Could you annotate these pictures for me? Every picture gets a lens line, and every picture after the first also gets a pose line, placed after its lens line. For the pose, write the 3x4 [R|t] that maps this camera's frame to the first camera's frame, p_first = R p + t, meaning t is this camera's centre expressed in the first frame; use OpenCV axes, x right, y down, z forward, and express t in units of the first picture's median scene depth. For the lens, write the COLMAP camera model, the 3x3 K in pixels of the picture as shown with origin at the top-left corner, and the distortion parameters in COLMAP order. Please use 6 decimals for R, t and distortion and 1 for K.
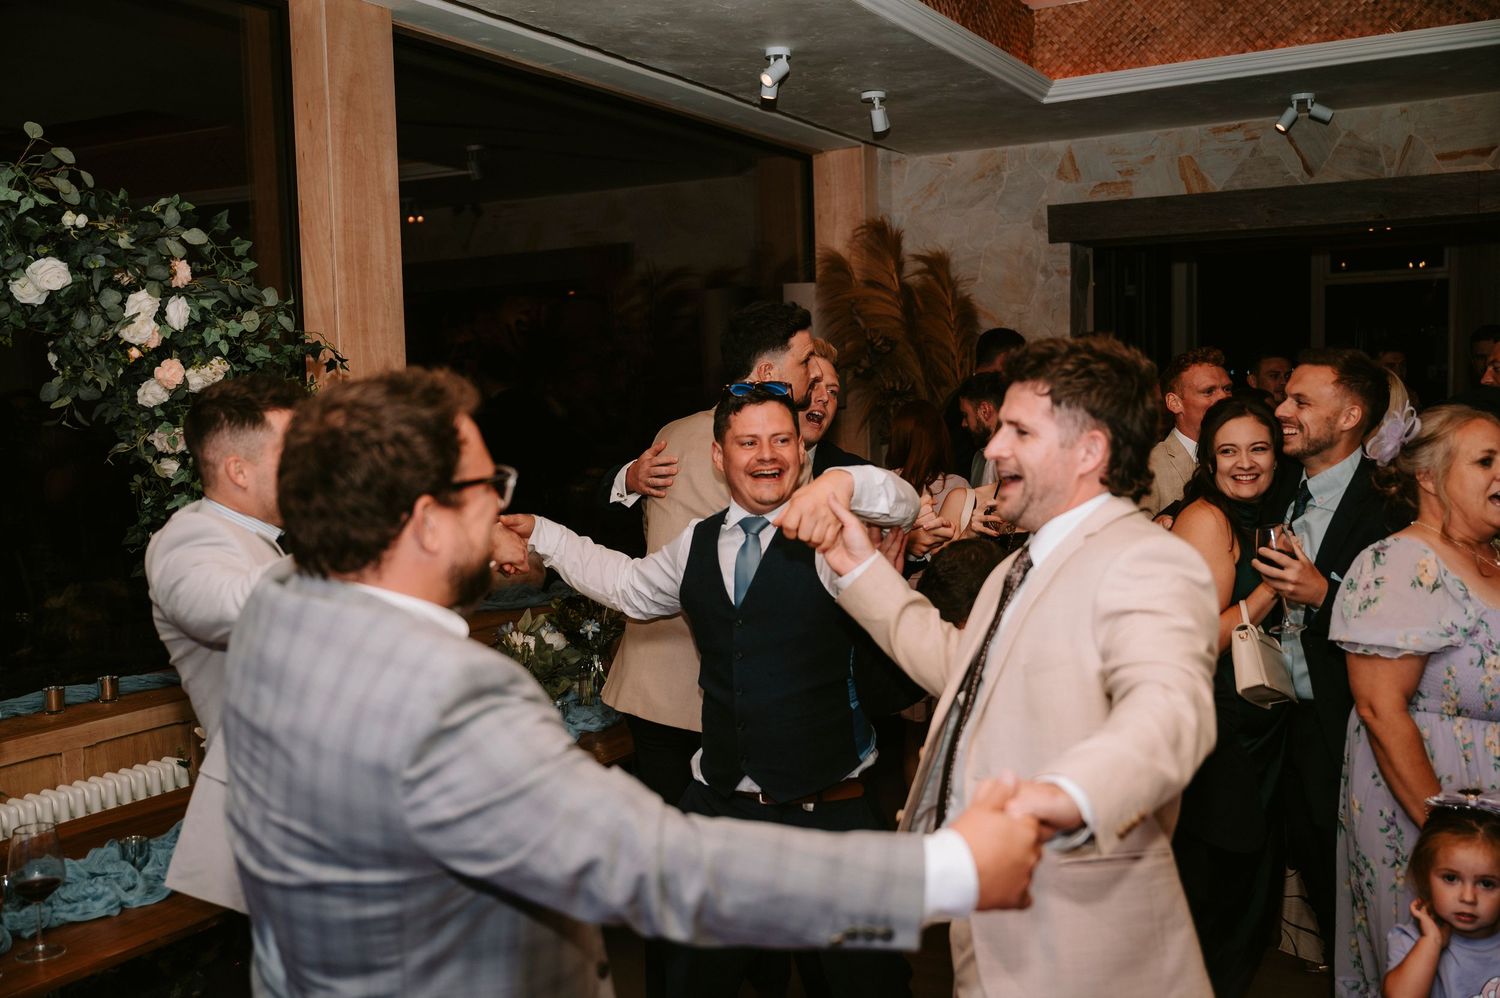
lens RADIAL K [[1438.8, 0, 756.7], [0, 1438.8, 503.7], [0, 0, 1]] dist [-0.002869, 0.000000]
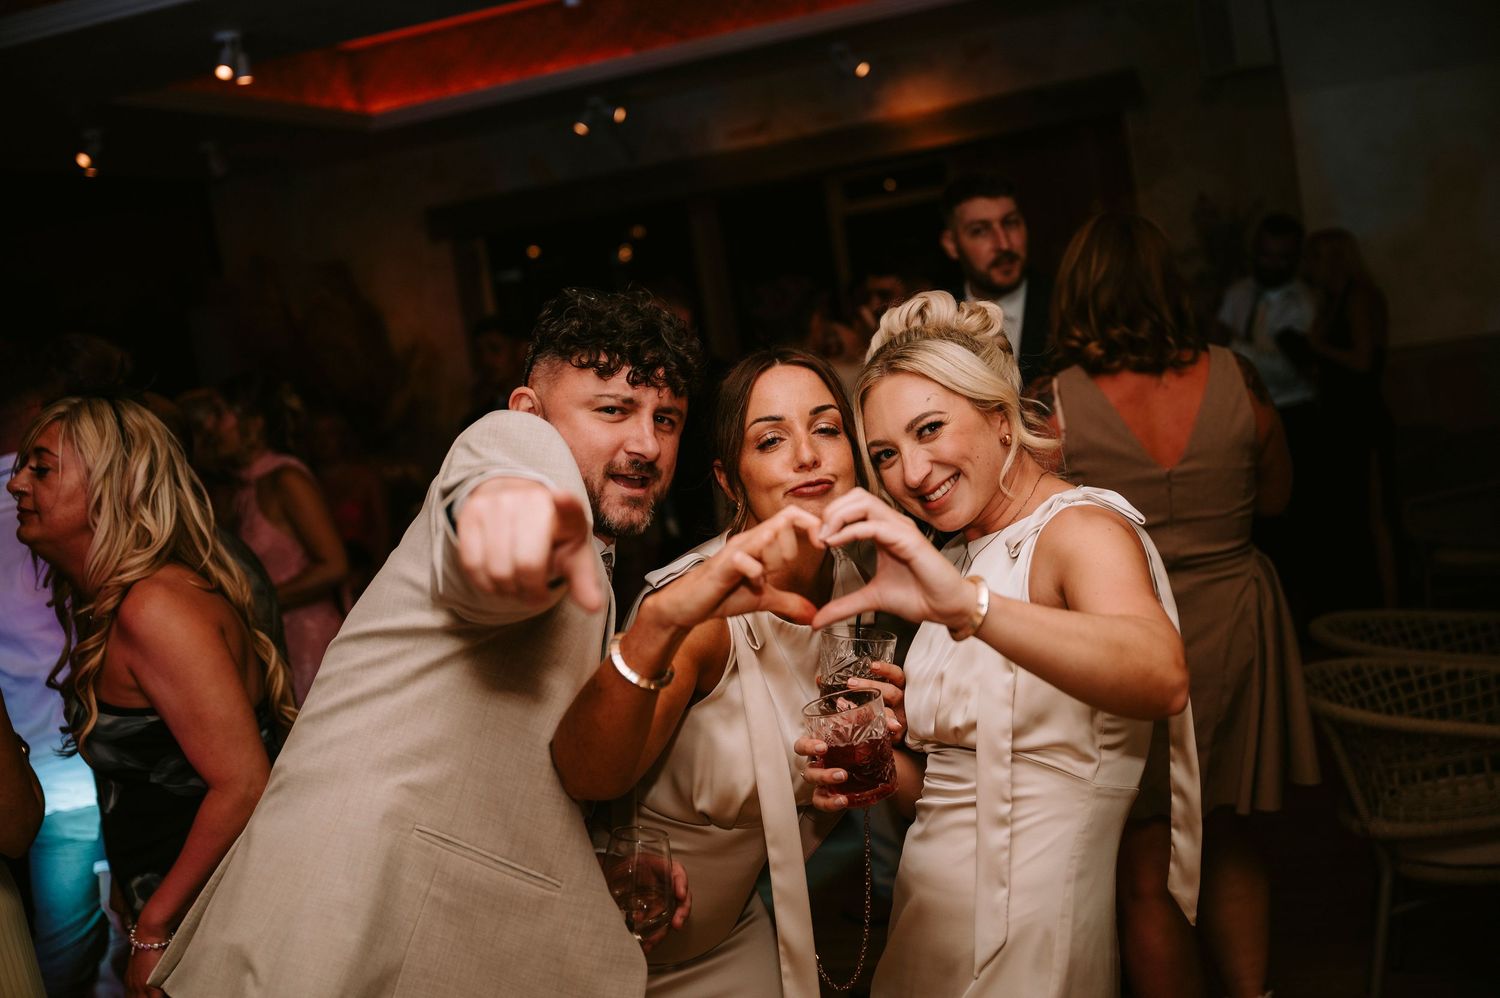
lens RADIAL K [[1969.5, 0, 748.4], [0, 1969.5, 492.7], [0, 0, 1]] dist [0.069110, 0.000000]
pose [[0.976684, -0.145603, 0.157762, 0.211348], [0.147682, 0.989034, -0.001472, 0.052454], [-0.155817, 0.024736, 0.987476, -0.610212]]
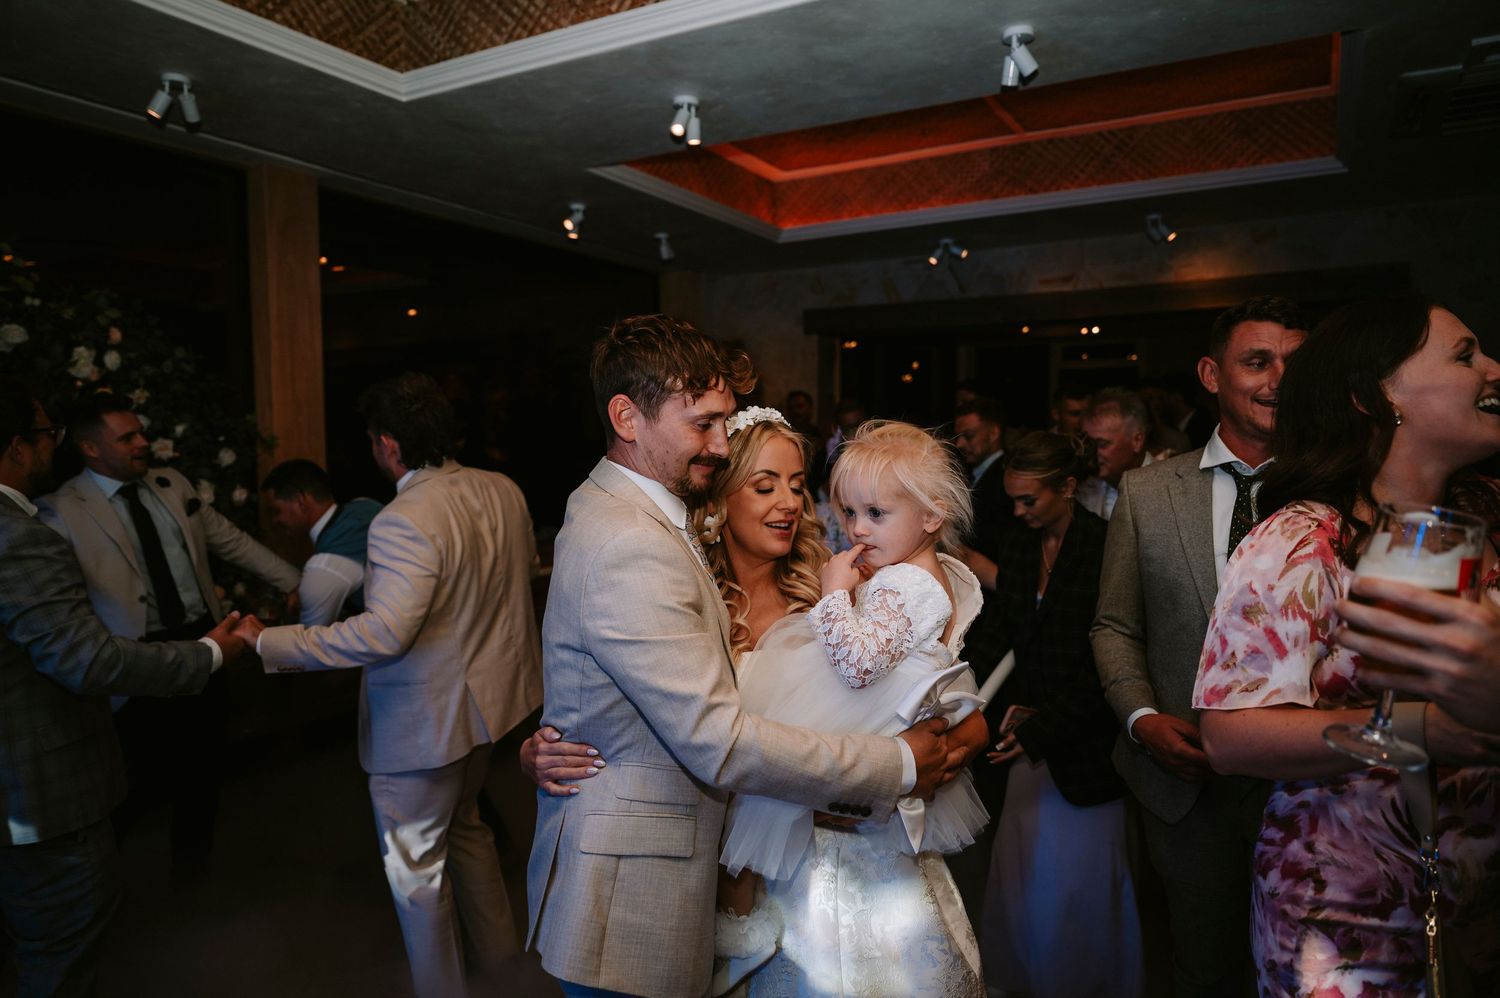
lens RADIAL K [[1012.2, 0, 747.4], [0, 1012.2, 507.7], [0, 0, 1]] dist [0.003214, 0.005691]
pose [[0.999831, 0.017041, -0.006849, 0.185817], [-0.017140, 0.999747, -0.014593, 0.022471], [0.006598, 0.014708, 0.999870, -0.084623]]
